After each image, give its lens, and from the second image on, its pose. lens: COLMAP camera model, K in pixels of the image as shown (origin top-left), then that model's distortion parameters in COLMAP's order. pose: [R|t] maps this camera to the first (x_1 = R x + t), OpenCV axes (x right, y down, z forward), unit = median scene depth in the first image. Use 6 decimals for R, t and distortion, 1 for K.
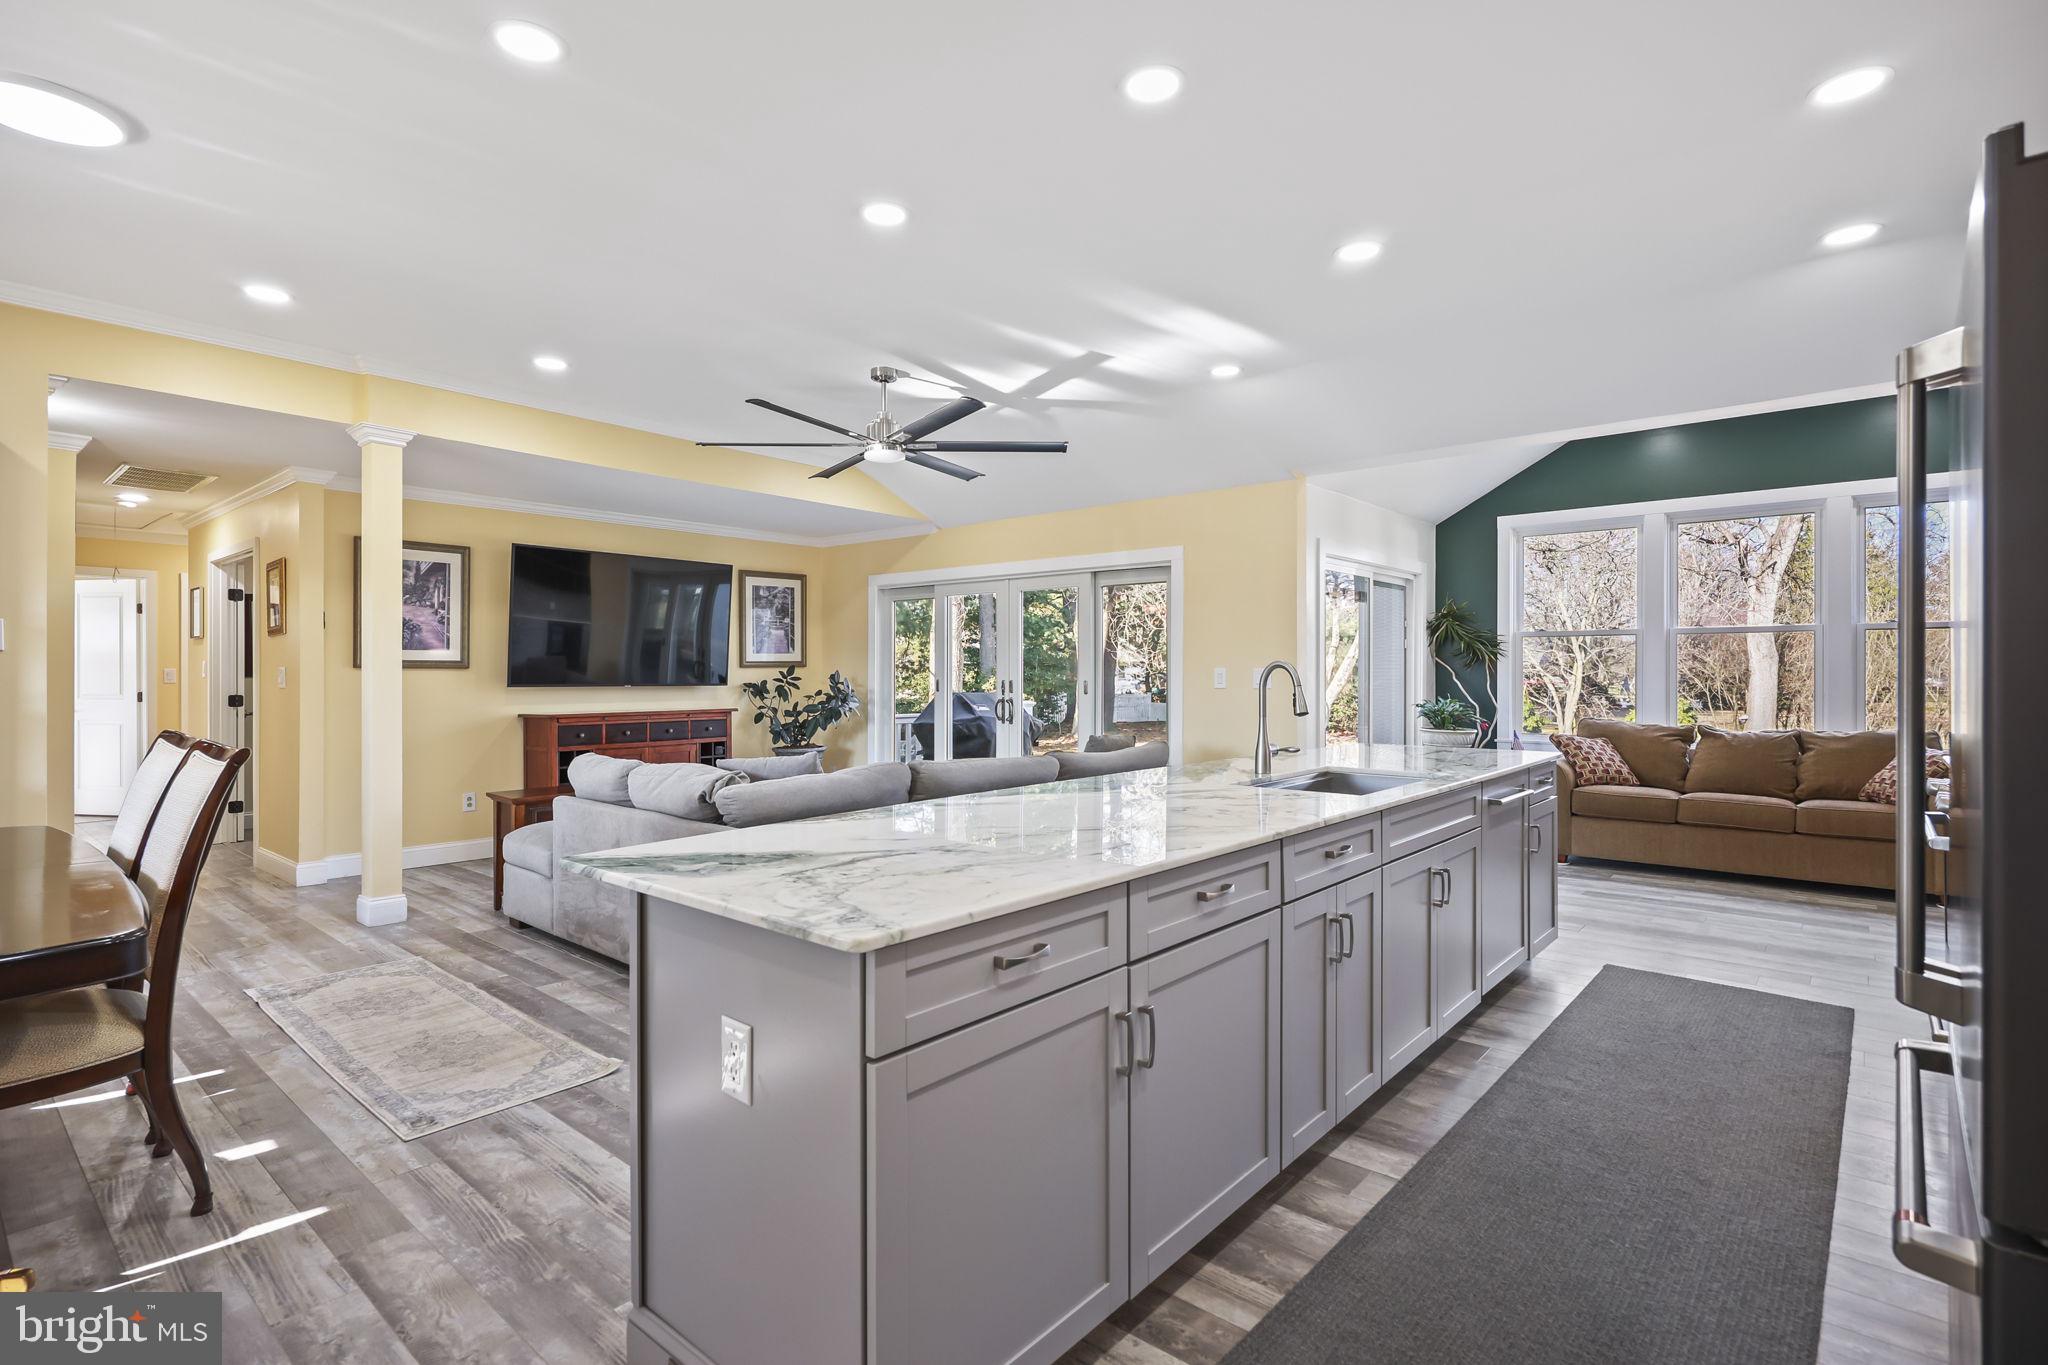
lens RADIAL K [[988.0, 0, 1020.6], [0, 988.0, 676.7], [0, 0, 1]] dist [0.003904, -0.000281]
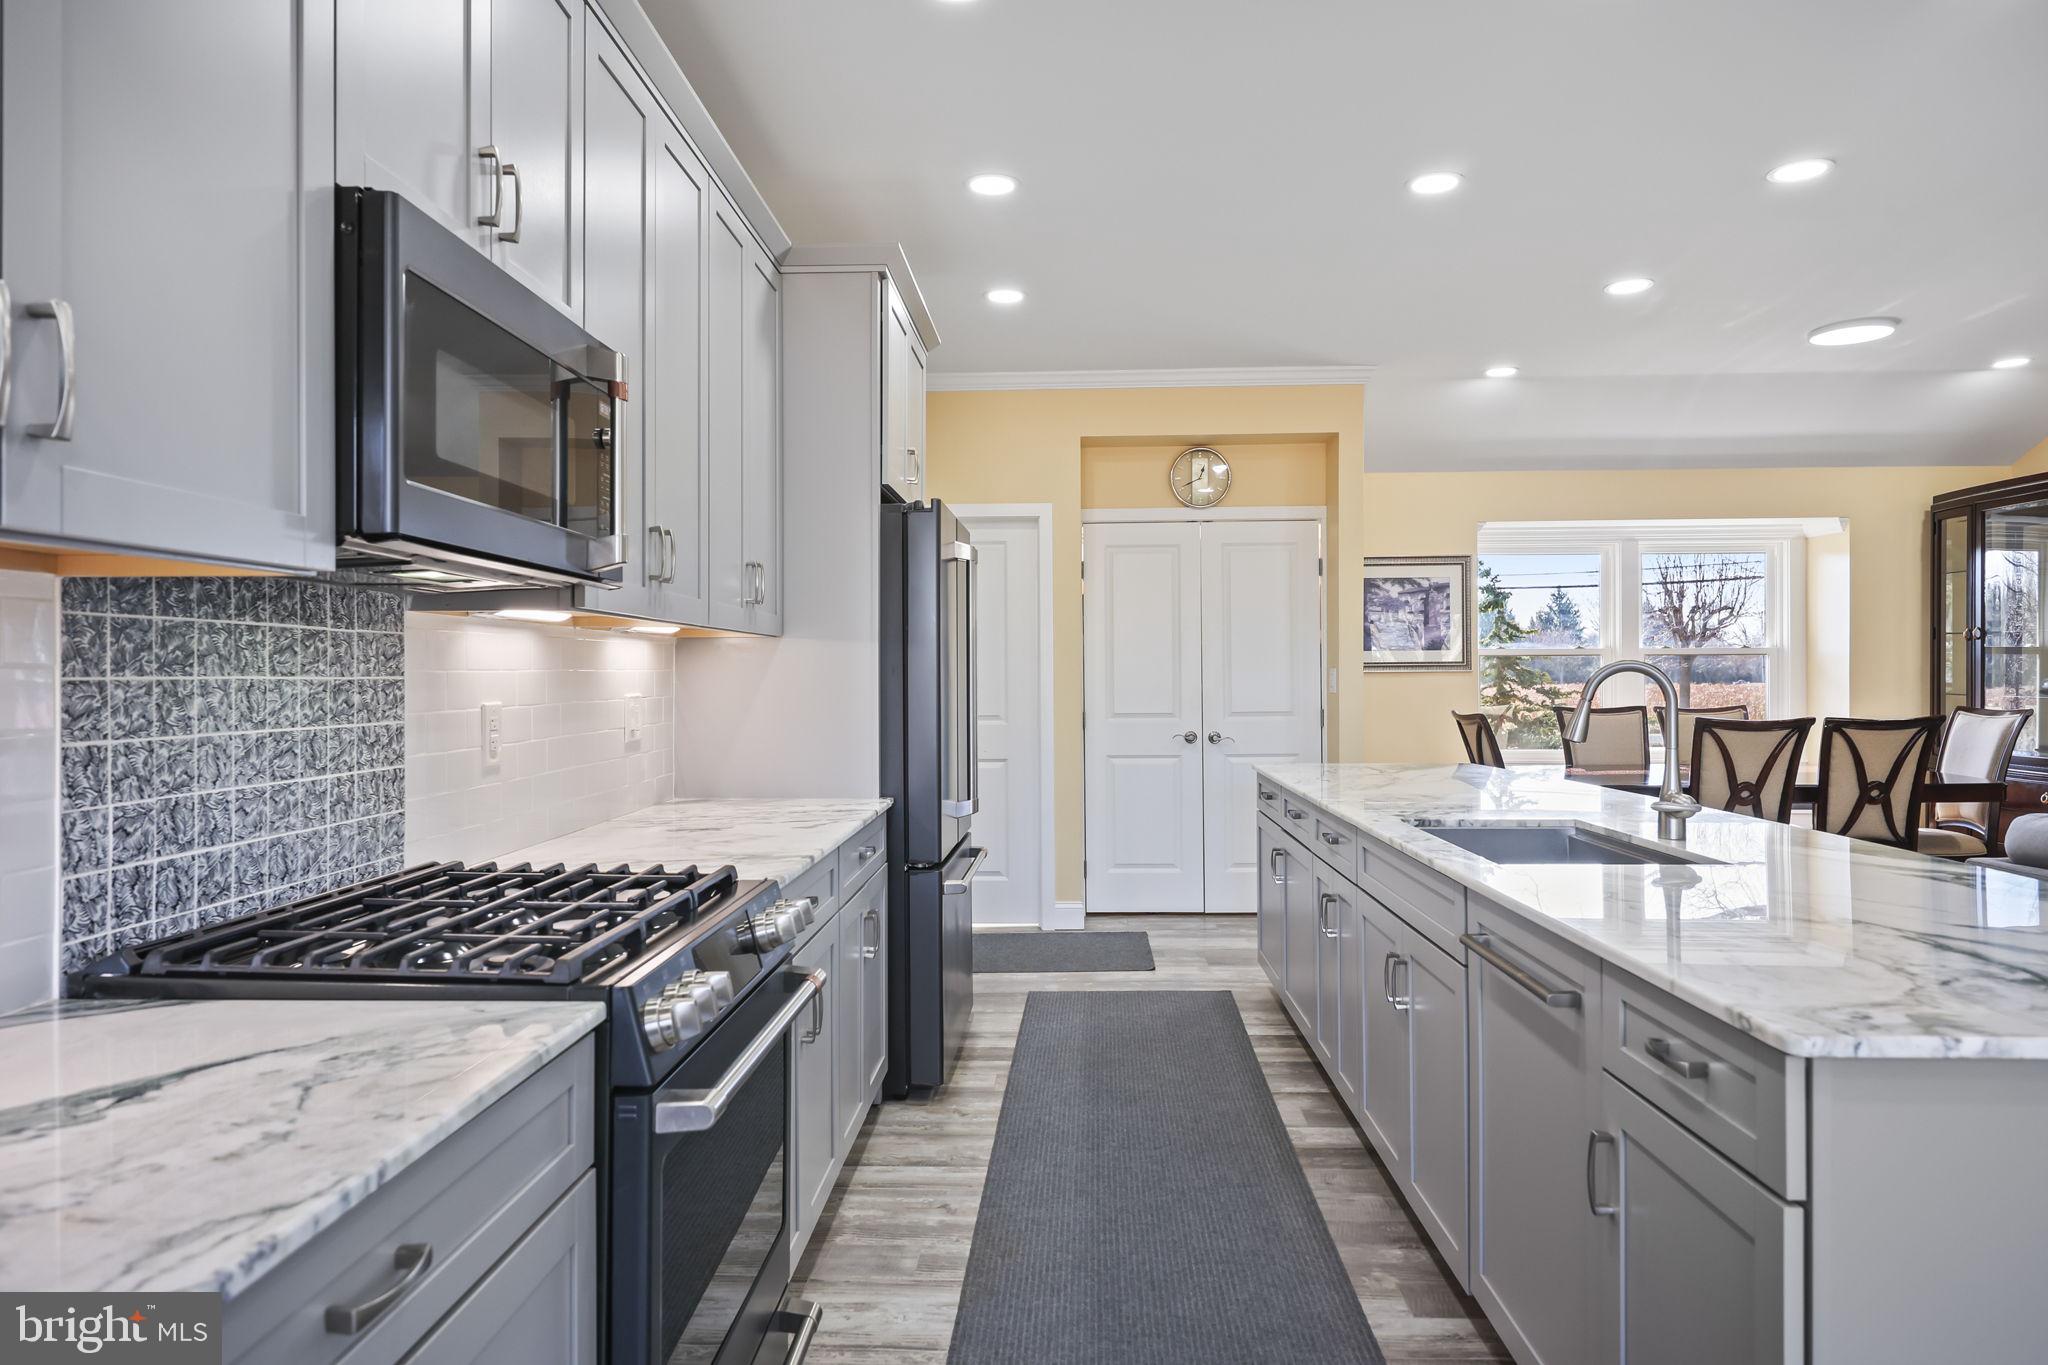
lens RADIAL K [[1271.1, 0, 1029.2], [0, 1271.1, 668.9], [0, 0, 1]] dist [0.003073, 0.000884]
pose [[-0.781598, 0.000910, -0.623782, 0.578755], [0.002043, 0.999997, -0.001100, -0.005780], [0.623779, -0.002134, -0.781598, 0.744971]]
